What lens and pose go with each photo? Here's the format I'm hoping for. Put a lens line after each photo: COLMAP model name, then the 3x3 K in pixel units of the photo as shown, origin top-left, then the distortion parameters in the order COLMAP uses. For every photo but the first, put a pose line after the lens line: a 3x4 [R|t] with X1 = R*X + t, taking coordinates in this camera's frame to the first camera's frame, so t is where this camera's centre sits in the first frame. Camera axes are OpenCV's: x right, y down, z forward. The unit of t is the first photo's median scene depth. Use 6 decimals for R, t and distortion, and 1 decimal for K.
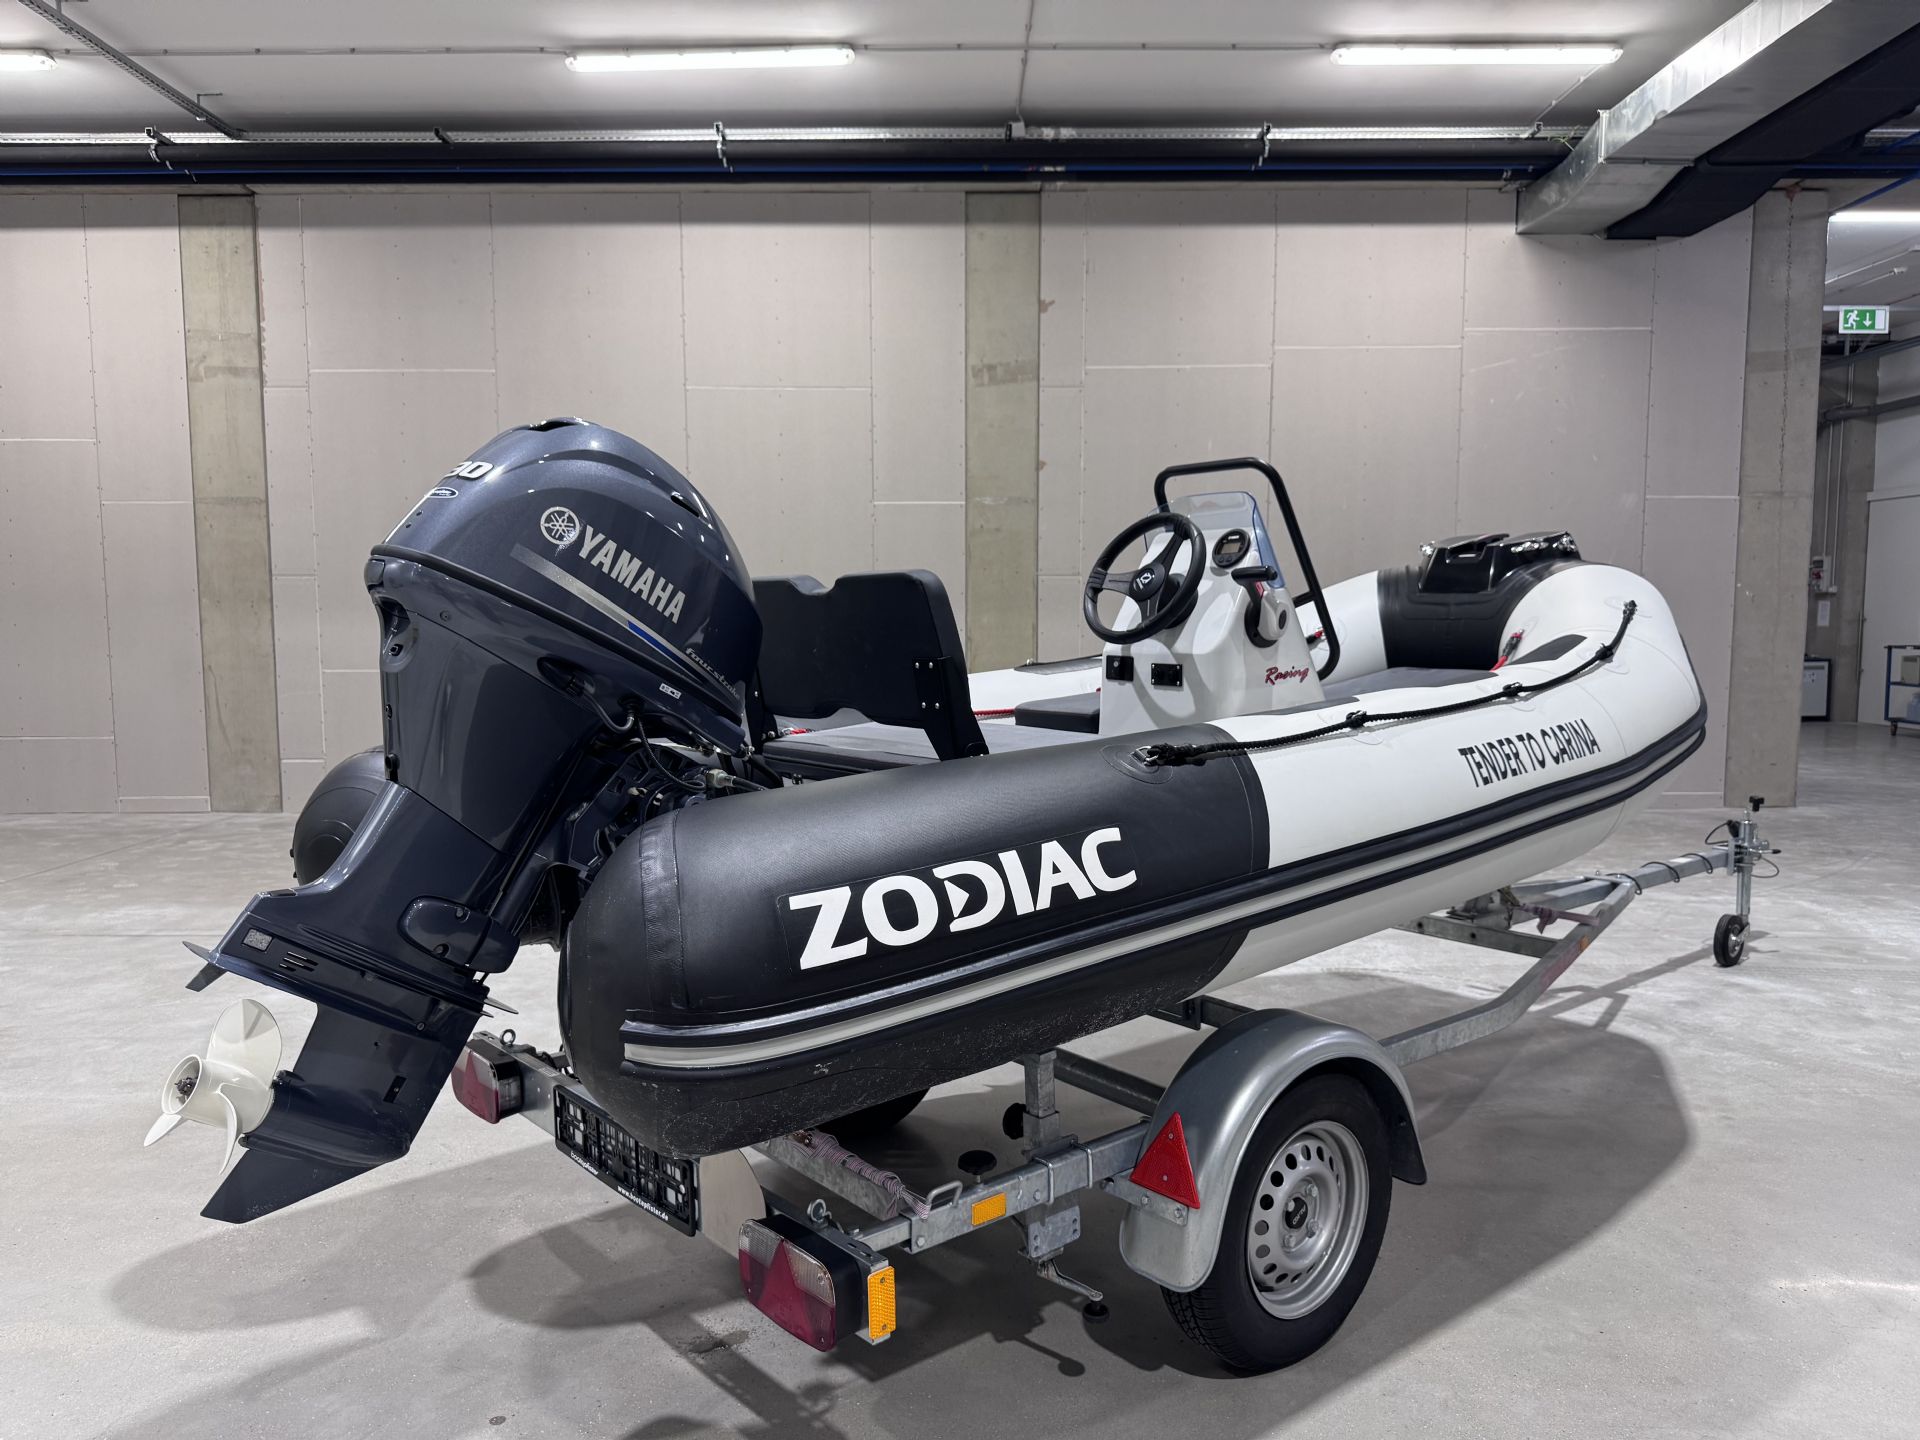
lens RADIAL K [[1349.5, 0, 969.2], [0, 1349.5, 741.8], [0, 0, 1]] dist [0.030970, -0.036614]
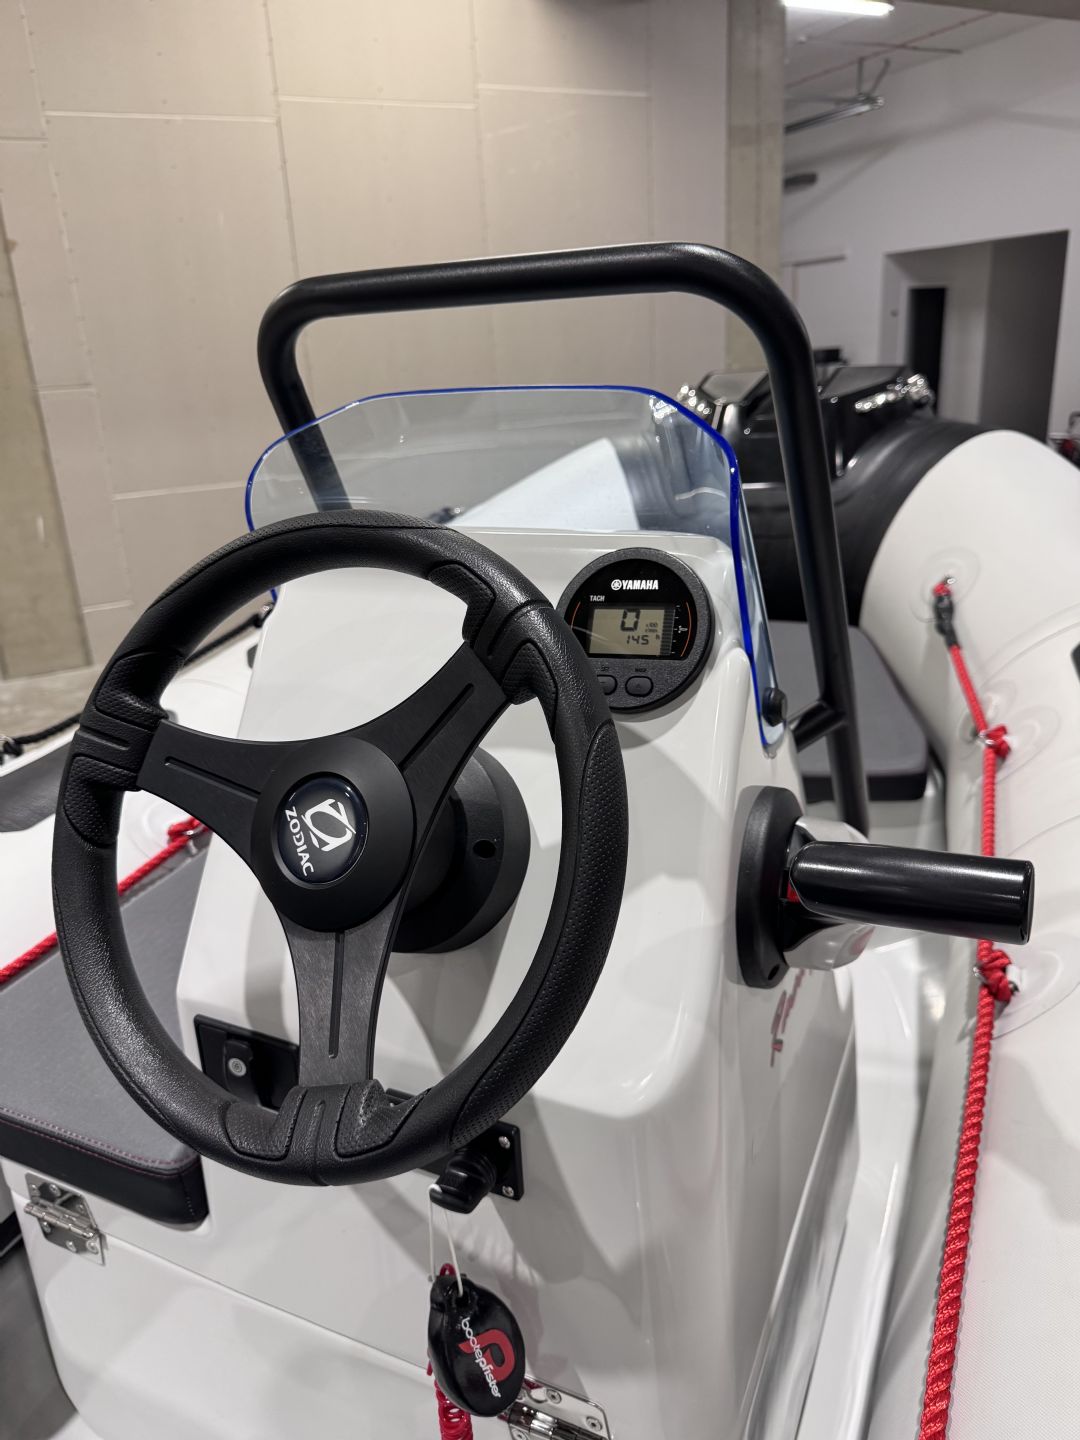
lens RADIAL K [[1025.1, 0, 540.0], [0, 1025.1, 720.0], [0, 0, 1]] dist [-0.003111, 0.001407]
pose [[0.893902, -0.195208, 0.403525, 0.037321], [0.095667, 0.962538, 0.253710, -0.062864], [-0.437934, -0.188188, 0.879090, 0.299177]]
